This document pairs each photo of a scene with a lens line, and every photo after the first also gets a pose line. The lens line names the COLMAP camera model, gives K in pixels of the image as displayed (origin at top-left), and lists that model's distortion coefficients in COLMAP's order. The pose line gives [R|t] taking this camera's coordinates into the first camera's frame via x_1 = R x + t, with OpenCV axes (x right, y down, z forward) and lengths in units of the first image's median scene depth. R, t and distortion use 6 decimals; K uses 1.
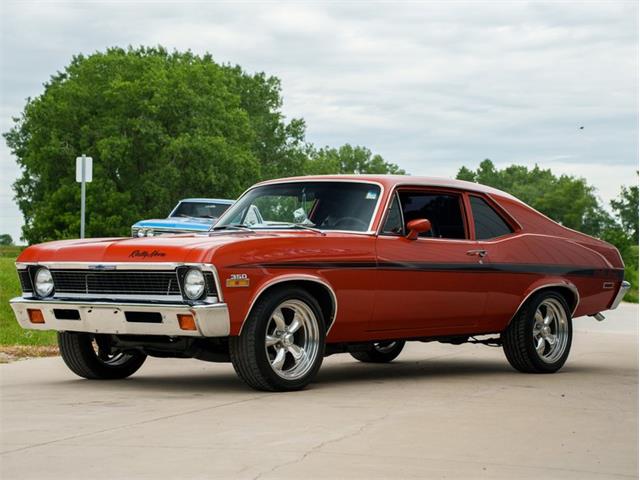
lens RADIAL K [[1482.4, 0, 323.1], [0, 1482.4, 242.3], [0, 0, 1]] dist [0.620289, 0.926845]
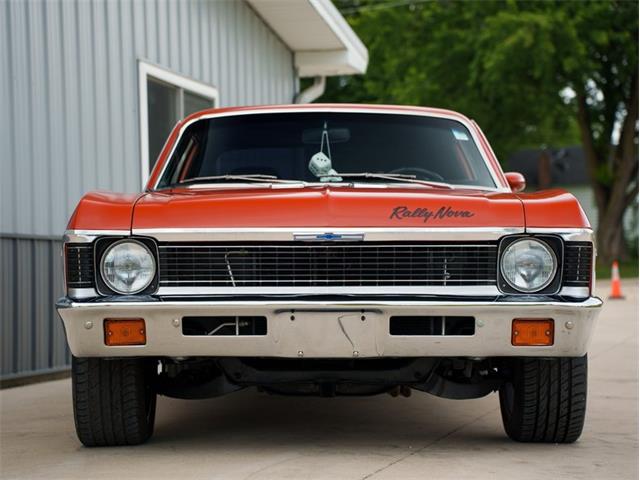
lens RADIAL K [[1482.4, 0, 323.1], [0, 1482.4, 242.3], [0, 0, 1]] dist [0.620289, 0.926845]
pose [[0.757040, 0.000639, 0.653368, -0.478708], [-0.000012, 1.000000, -0.000965, 0.018082], [-0.653368, 0.000723, 0.757040, 0.562802]]
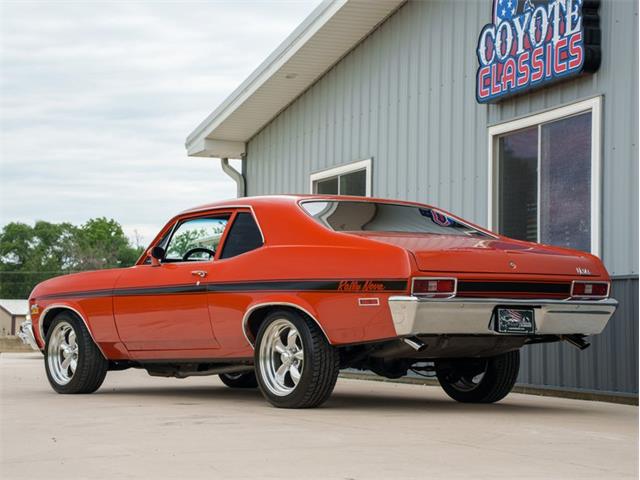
lens RADIAL K [[1482.4, 0, 323.1], [0, 1482.4, 242.3], [0, 0, 1]] dist [0.620289, 0.926845]
pose [[-0.214502, -0.067866, -0.974363, 1.132704], [0.018500, 0.997122, -0.073524, 0.065590], [0.976548, -0.033796, -0.212629, 1.416999]]
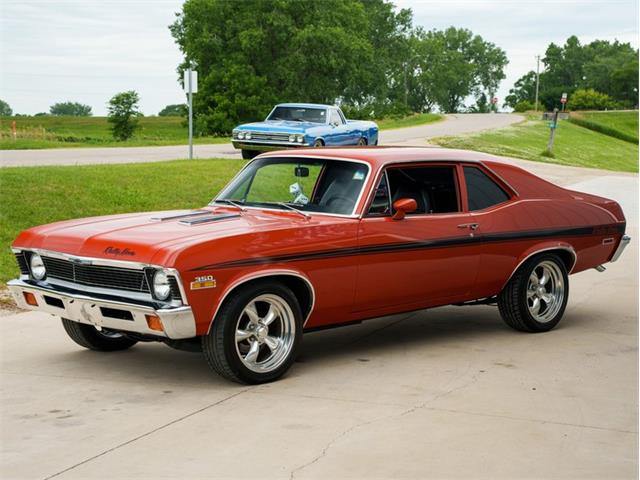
lens RADIAL K [[1199.1, 0, 327.6], [0, 1199.1, 238.6], [0, 0, 1]] dist [0.407094, 0.214046]
pose [[0.995949, 0.001370, -0.089904, 0.090027], [0.008481, 0.993995, 0.109096, -0.083151], [0.089514, -0.109416, 0.989957, 0.188569]]
